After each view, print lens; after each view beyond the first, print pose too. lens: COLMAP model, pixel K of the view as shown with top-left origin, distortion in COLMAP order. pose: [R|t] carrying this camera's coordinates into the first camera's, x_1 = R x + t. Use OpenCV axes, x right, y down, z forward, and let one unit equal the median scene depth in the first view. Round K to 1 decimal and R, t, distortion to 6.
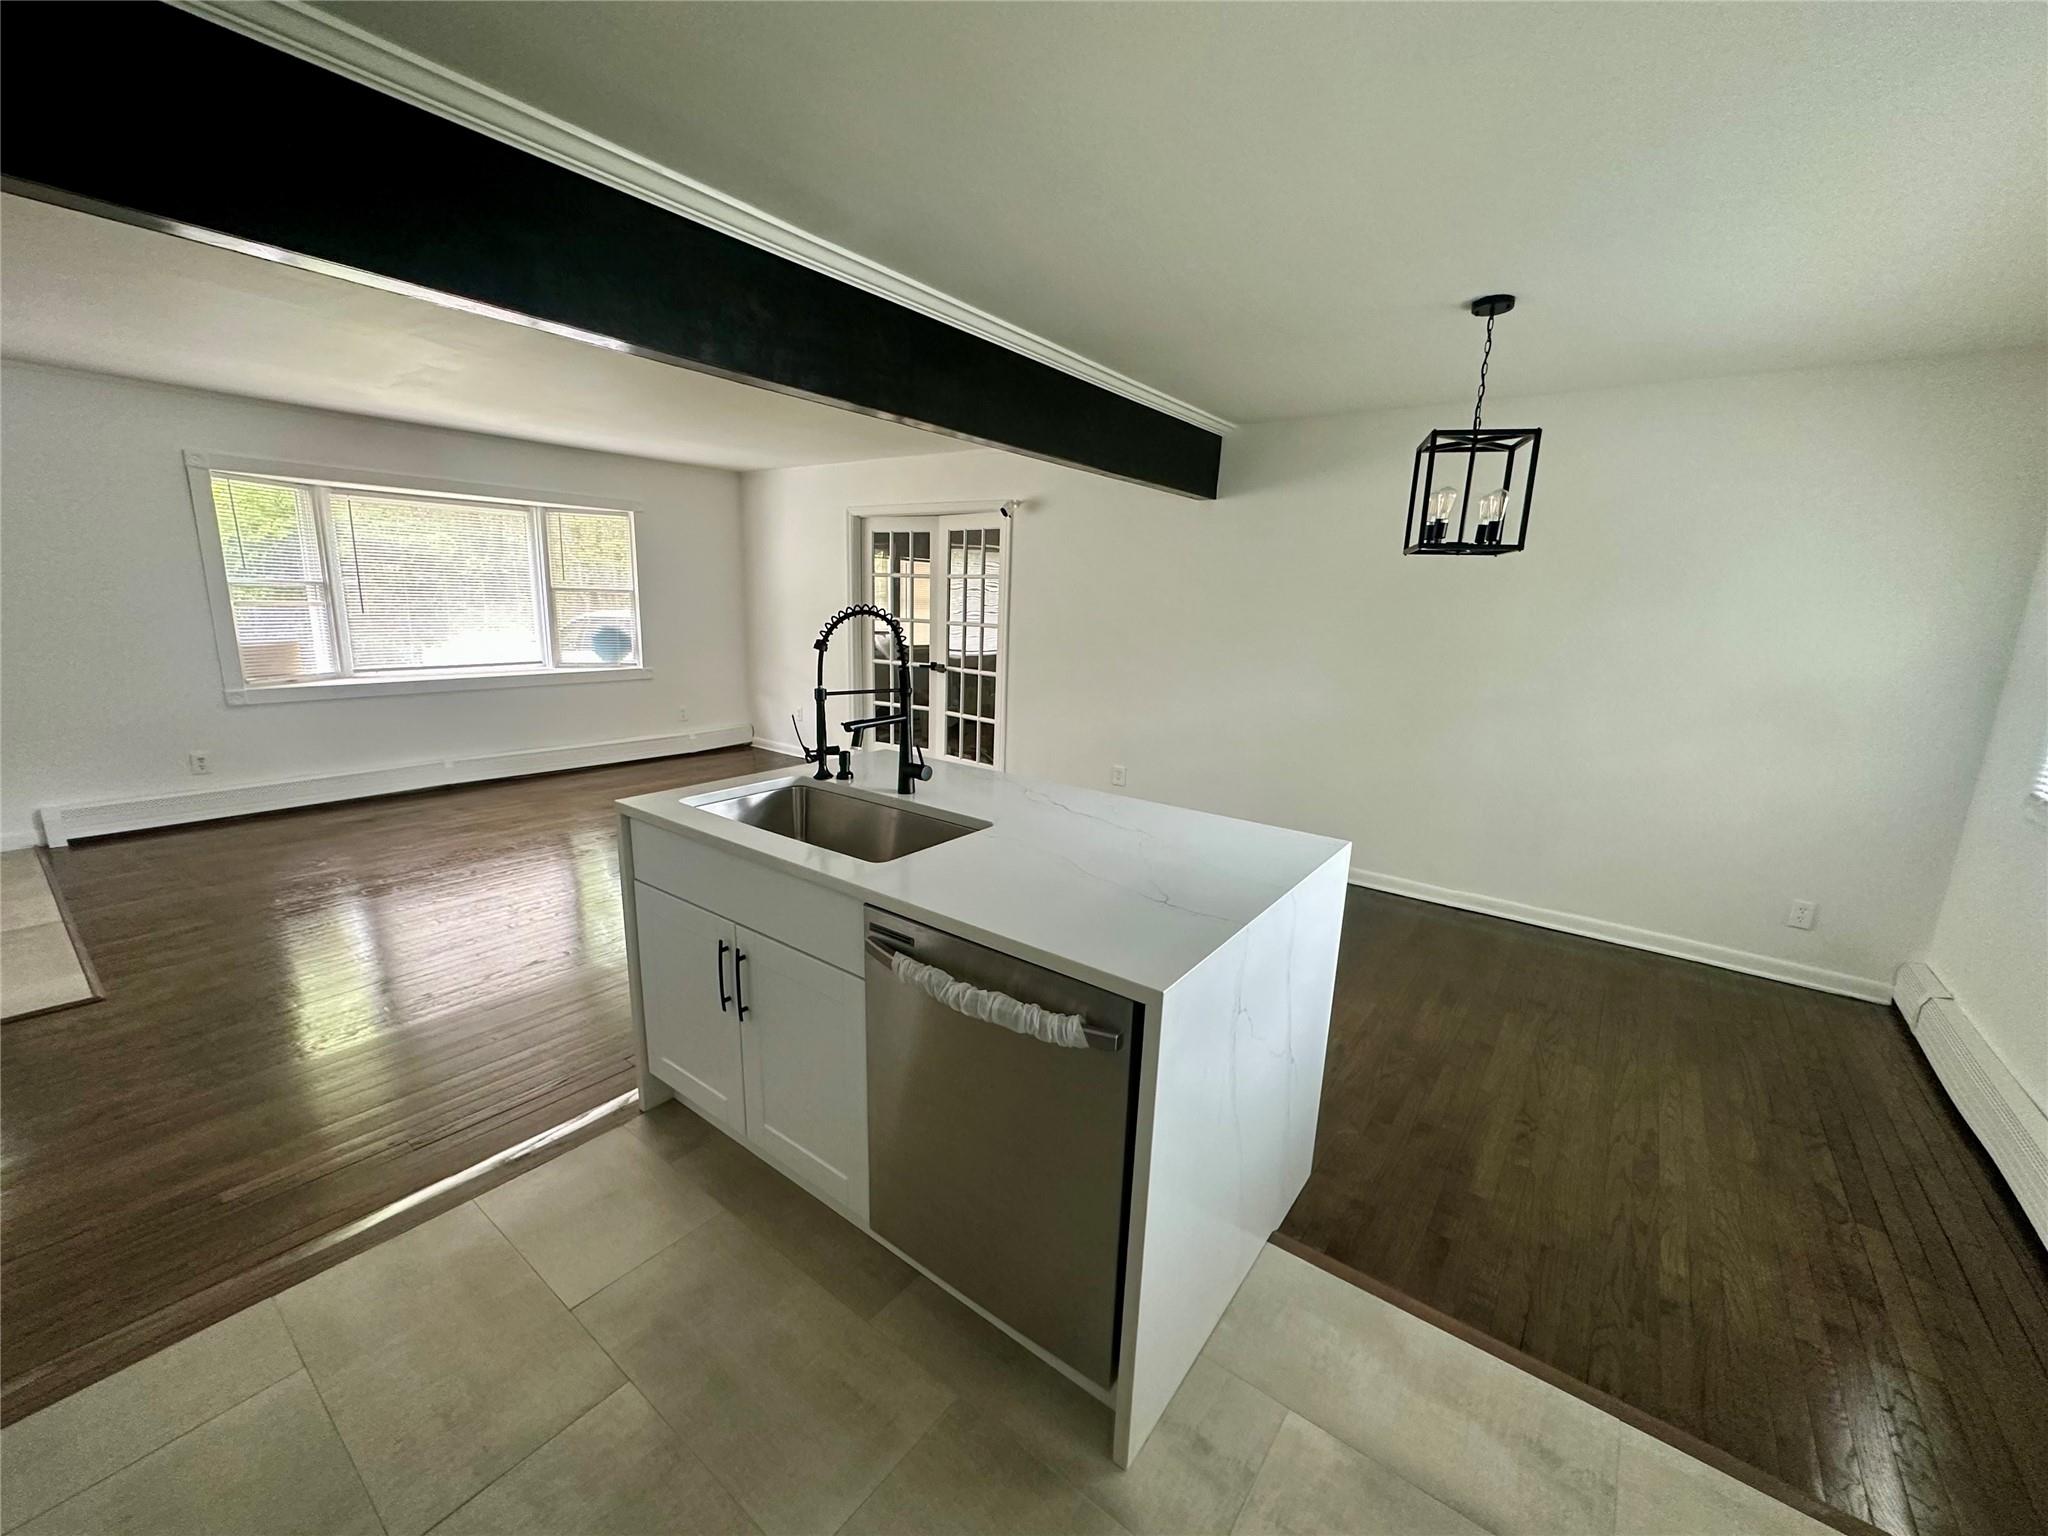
lens RADIAL K [[817.2, 0, 1020.5], [0, 817.2, 769.1], [0, 0, 1]] dist [-0.004163, 0.000922]
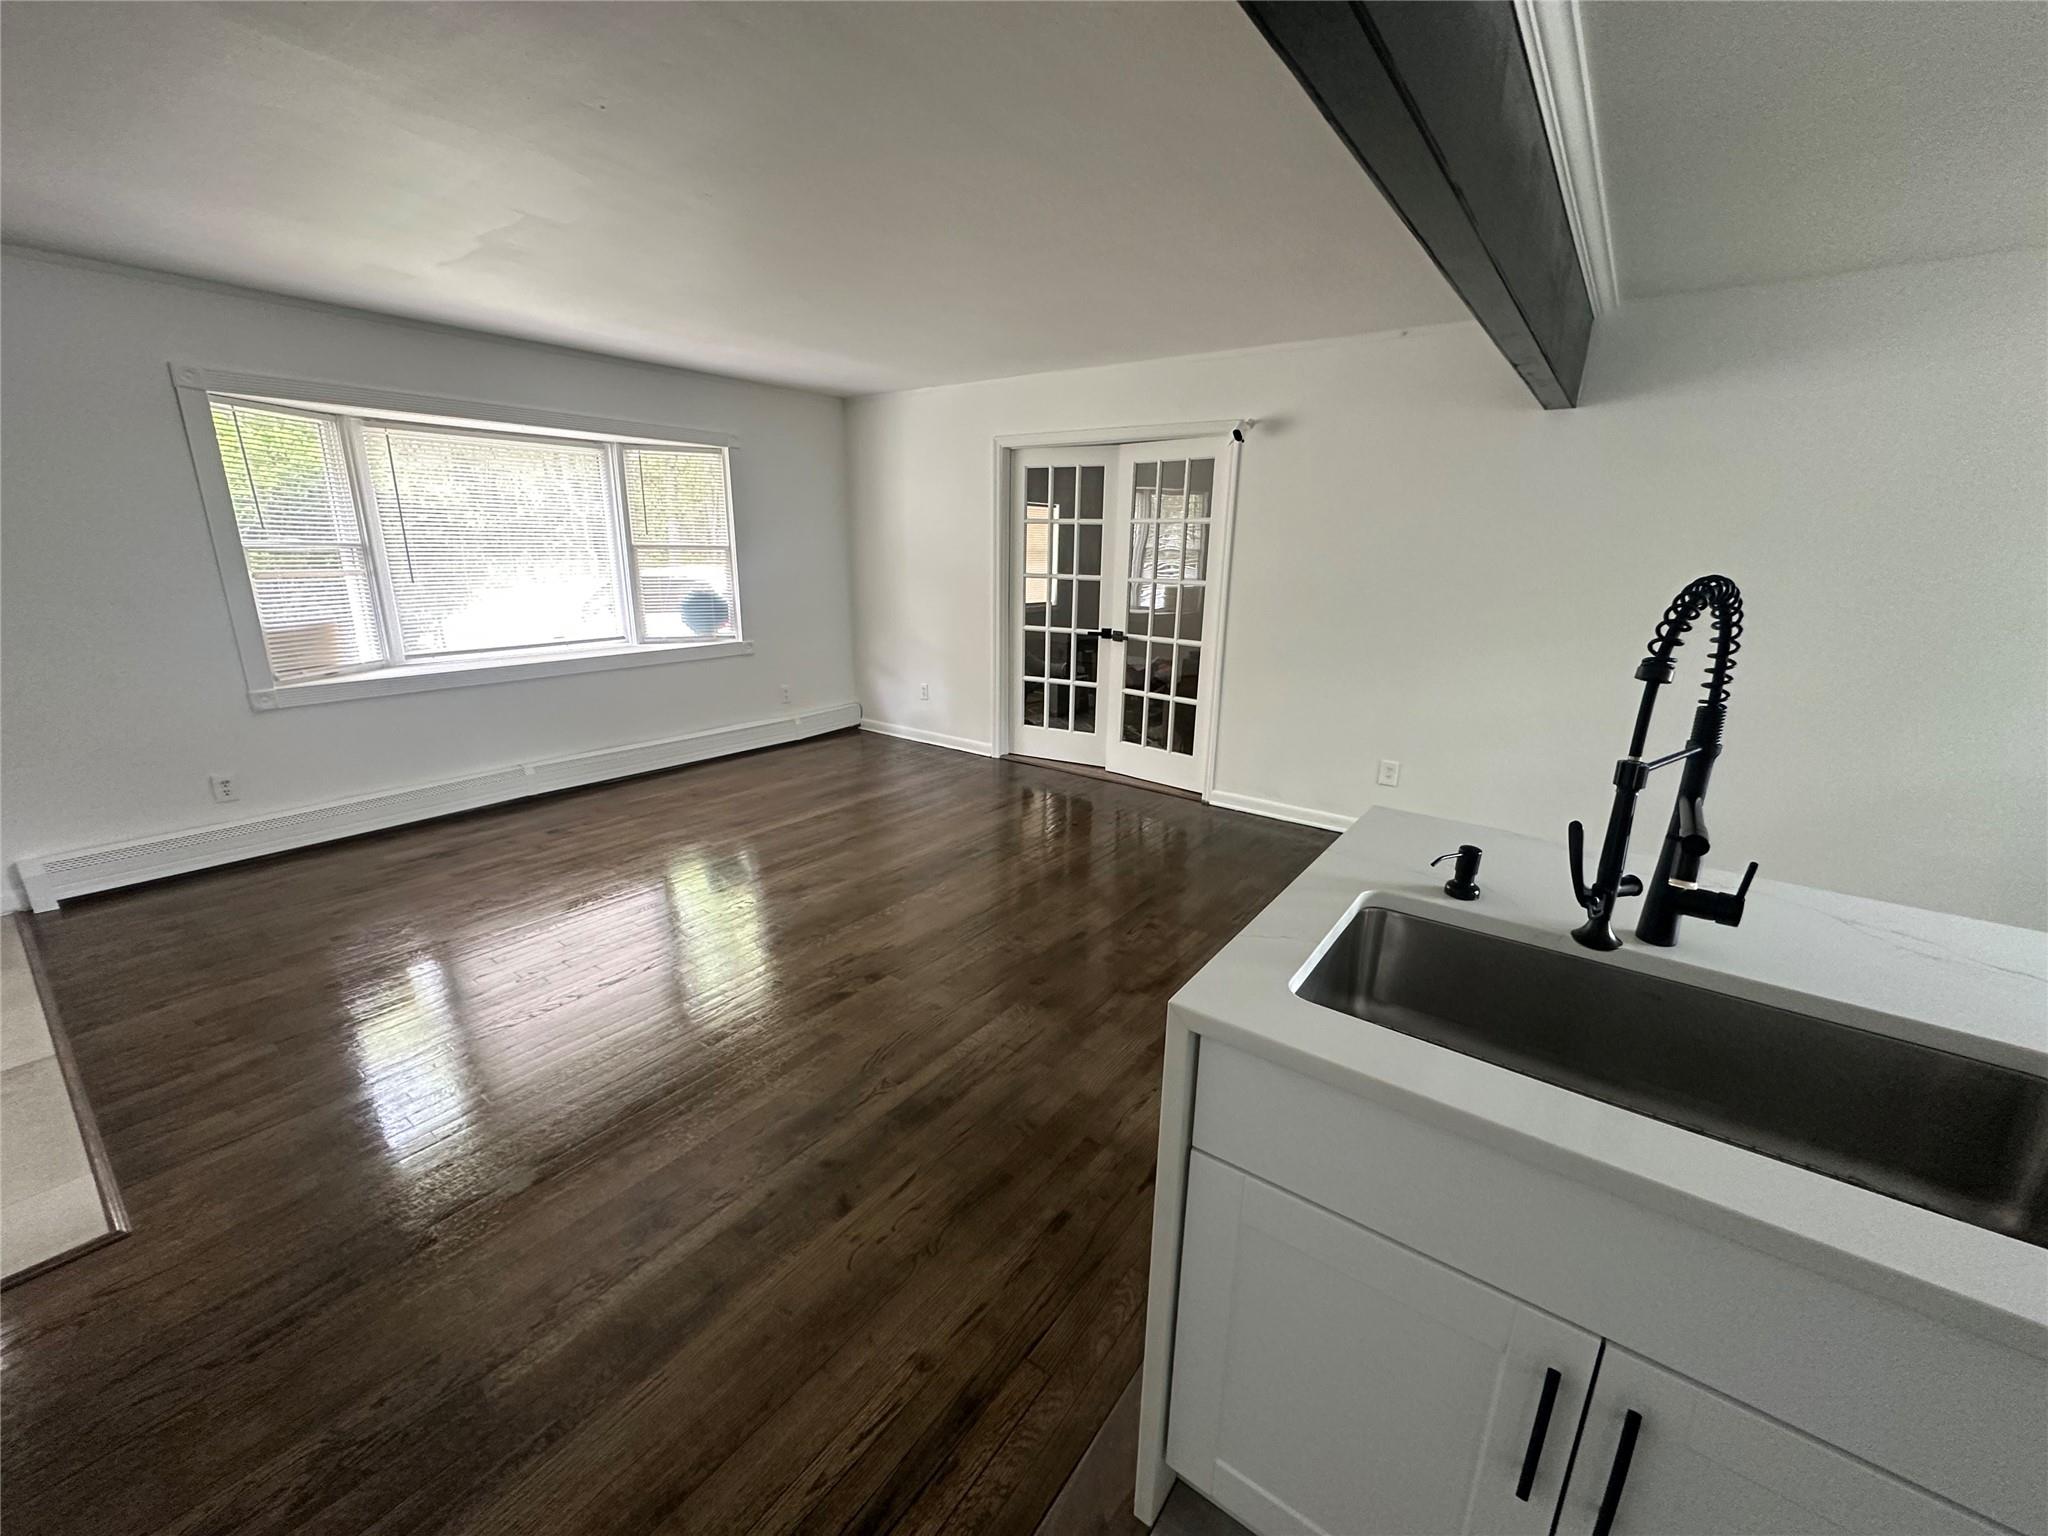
lens RADIAL K [[817.2, 0, 1021.0], [0, 817.2, 766.1], [0, 0, 1]] dist [-0.004163, 0.000922]
pose [[0.999812, -0.019384, 0.000392, -0.223160], [0.019328, 0.998116, 0.058235, -0.049278], [-0.001520, -0.058217, 0.998303, 0.203930]]
